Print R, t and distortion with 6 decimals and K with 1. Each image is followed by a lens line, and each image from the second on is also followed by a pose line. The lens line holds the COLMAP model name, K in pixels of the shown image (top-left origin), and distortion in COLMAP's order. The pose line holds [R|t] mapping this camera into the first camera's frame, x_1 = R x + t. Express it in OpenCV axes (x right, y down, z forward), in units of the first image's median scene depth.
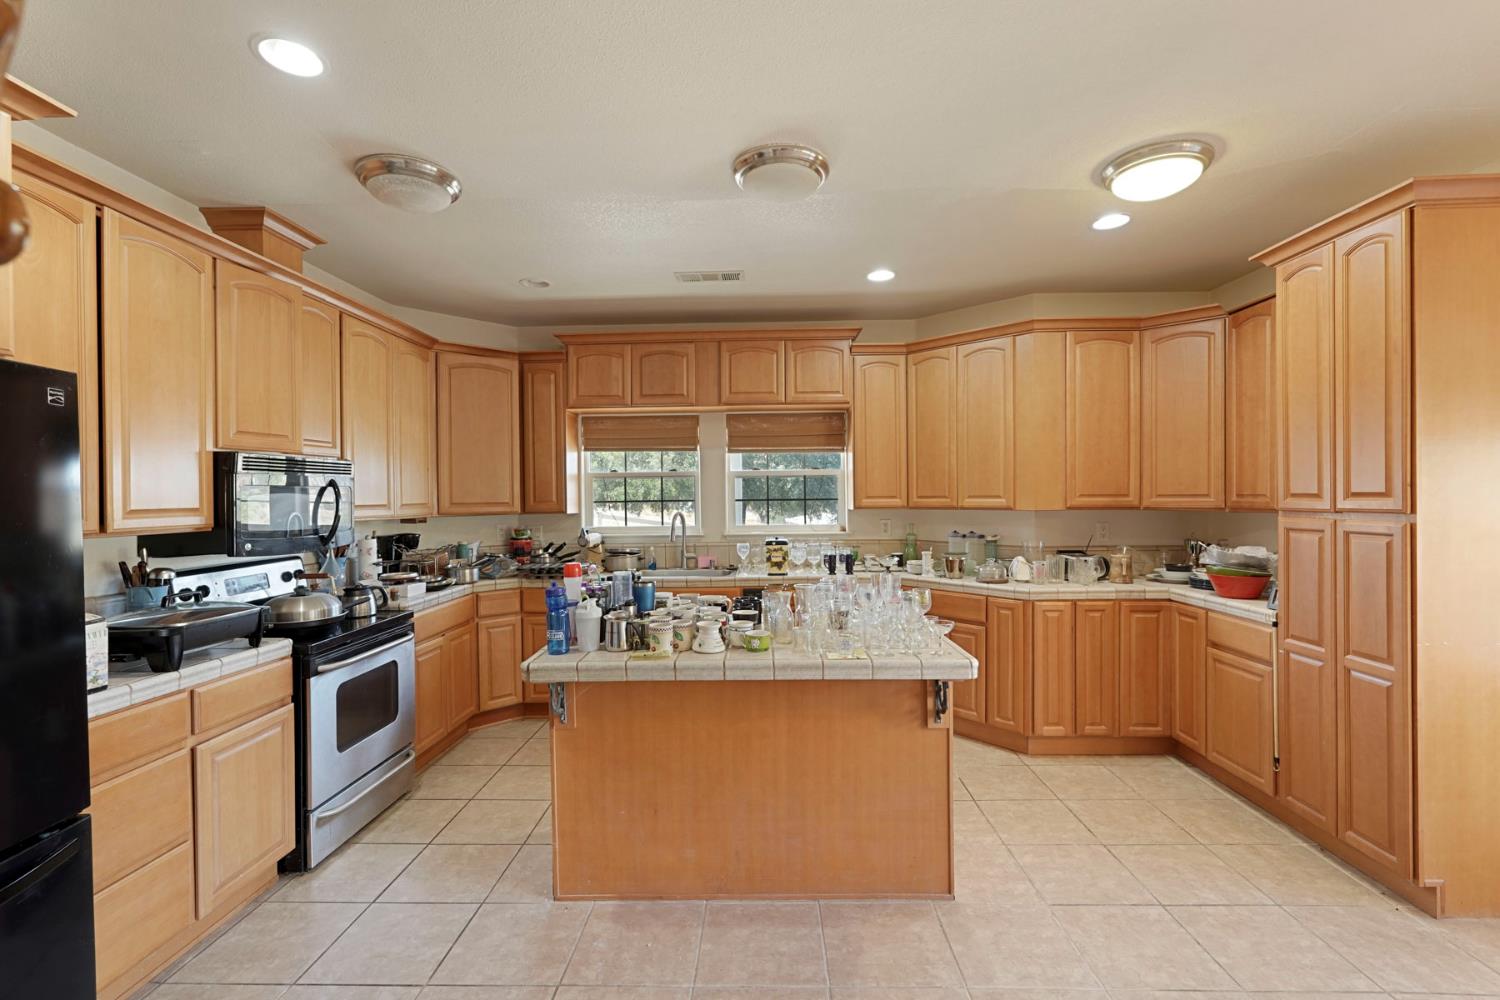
lens RADIAL K [[670.1, 0, 755.1], [0, 670.1, 519.4], [0, 0, 1]] dist [-0.000720, 0.000330]
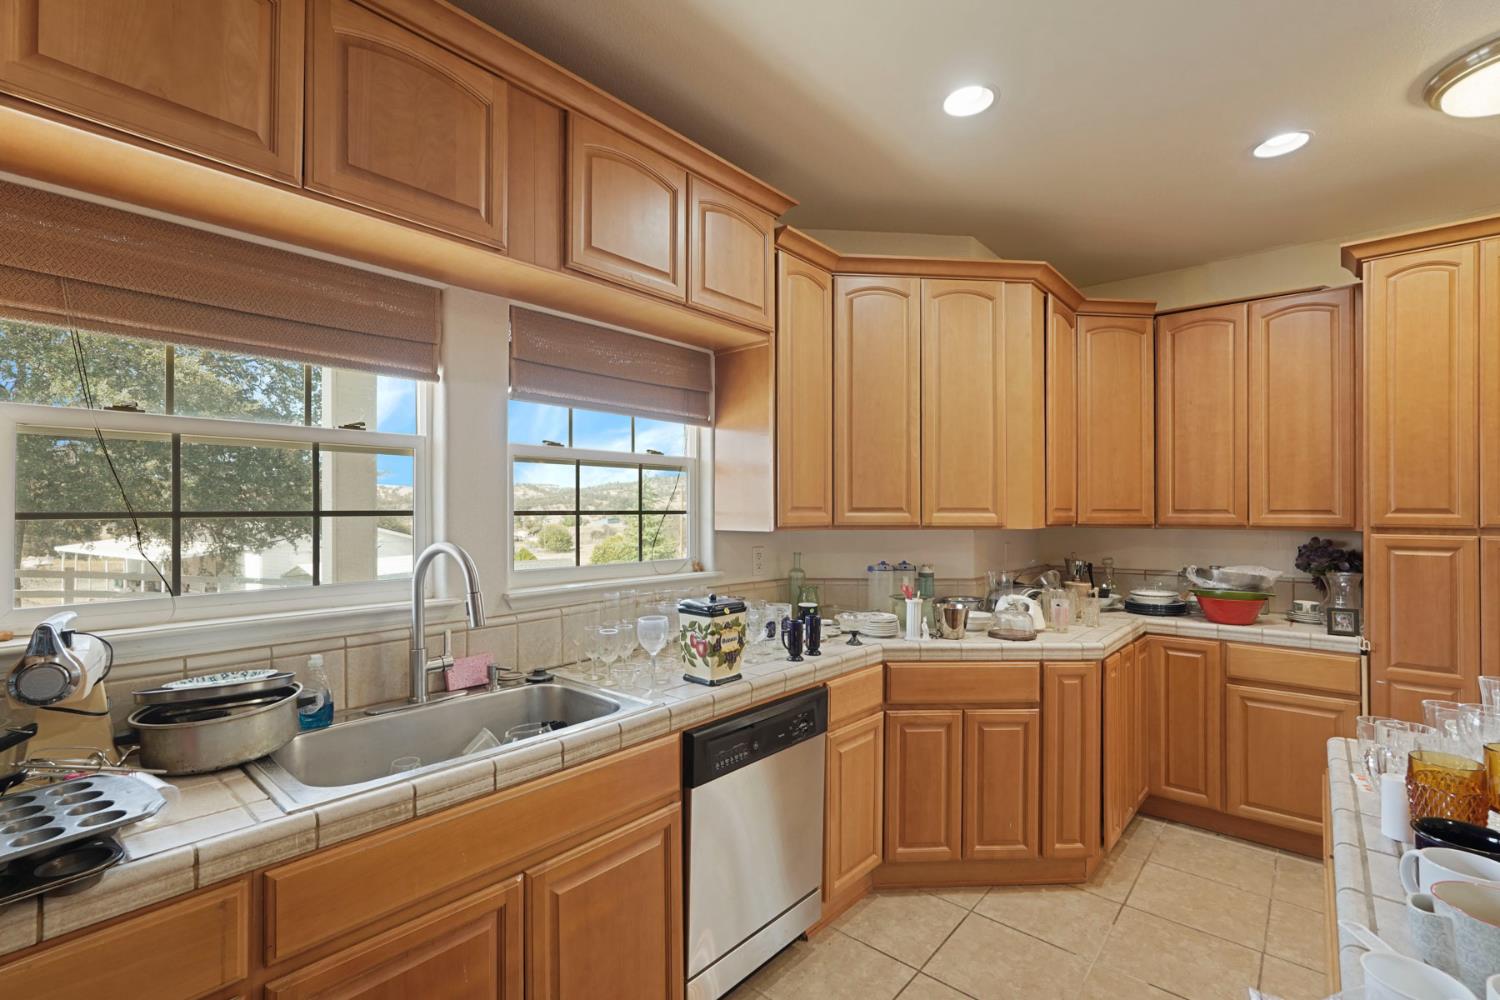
lens RADIAL K [[679.0, 0, 754.0], [0, 679.0, 512.3], [0, 0, 1]] dist [0.001542, 0.000756]
pose [[0.632457, 0.007199, 0.774562, -0.336349], [0.020276, 0.999460, -0.025846, -0.018465], [-0.774330, 0.032052, 0.631970, 0.774326]]
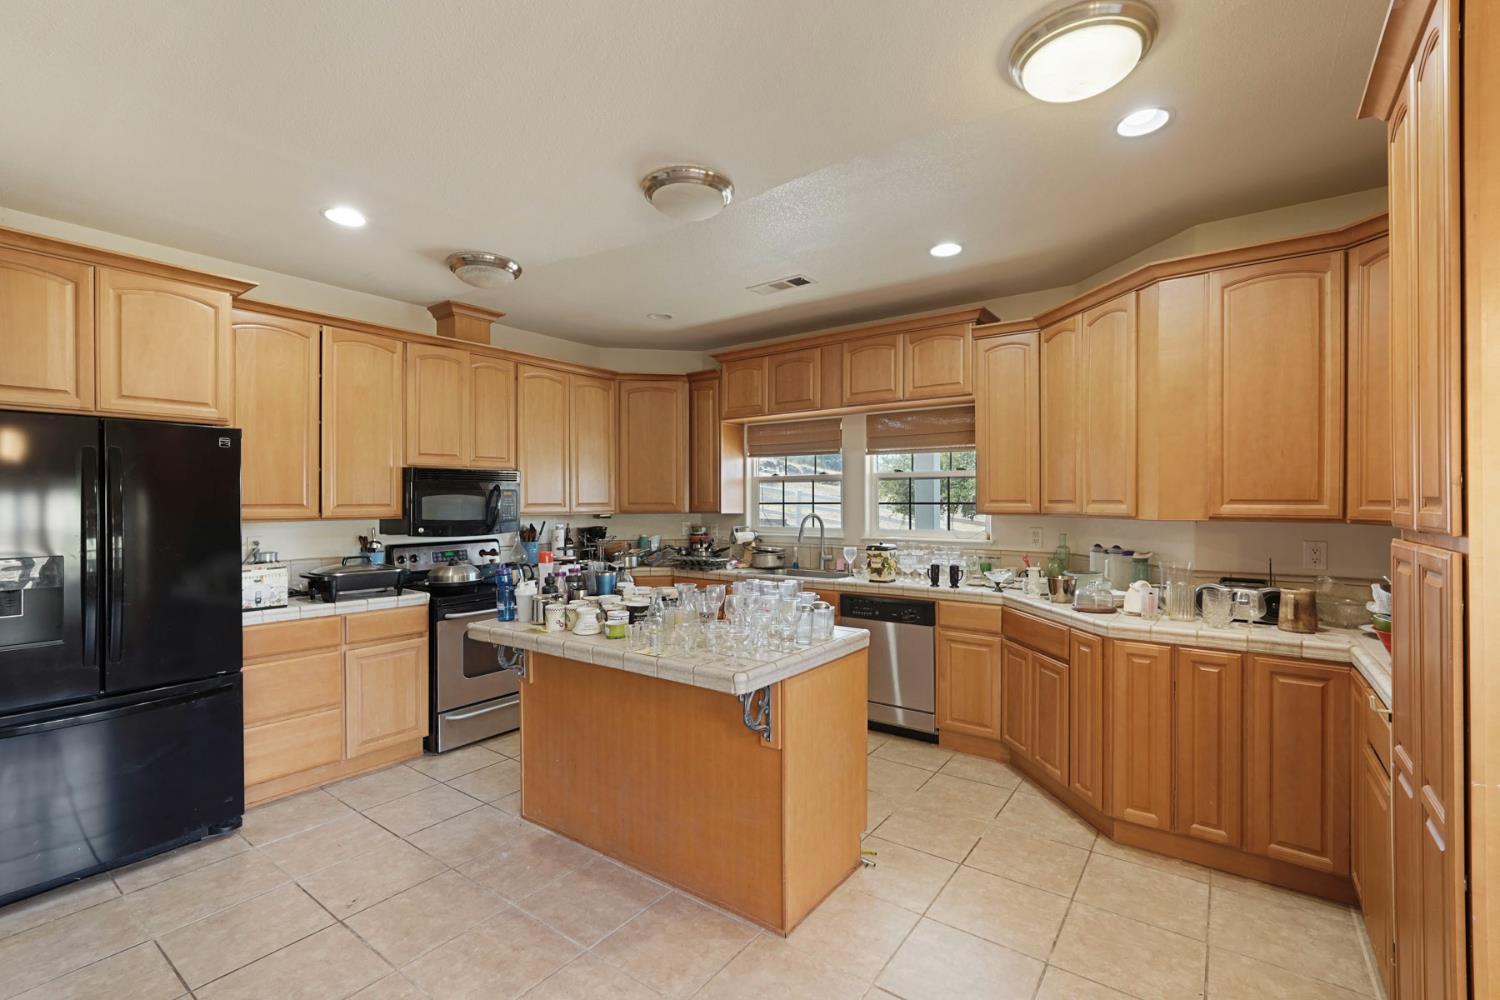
lens RADIAL K [[670.1, 0, 755.1], [0, 670.1, 519.4], [0, 0, 1]] dist [-0.000720, 0.000330]
pose [[0.815147, 0.023747, -0.578767, 0.487320], [-0.025741, 0.999657, 0.004763, -0.006510], [0.578682, 0.011015, 0.815479, 0.136249]]
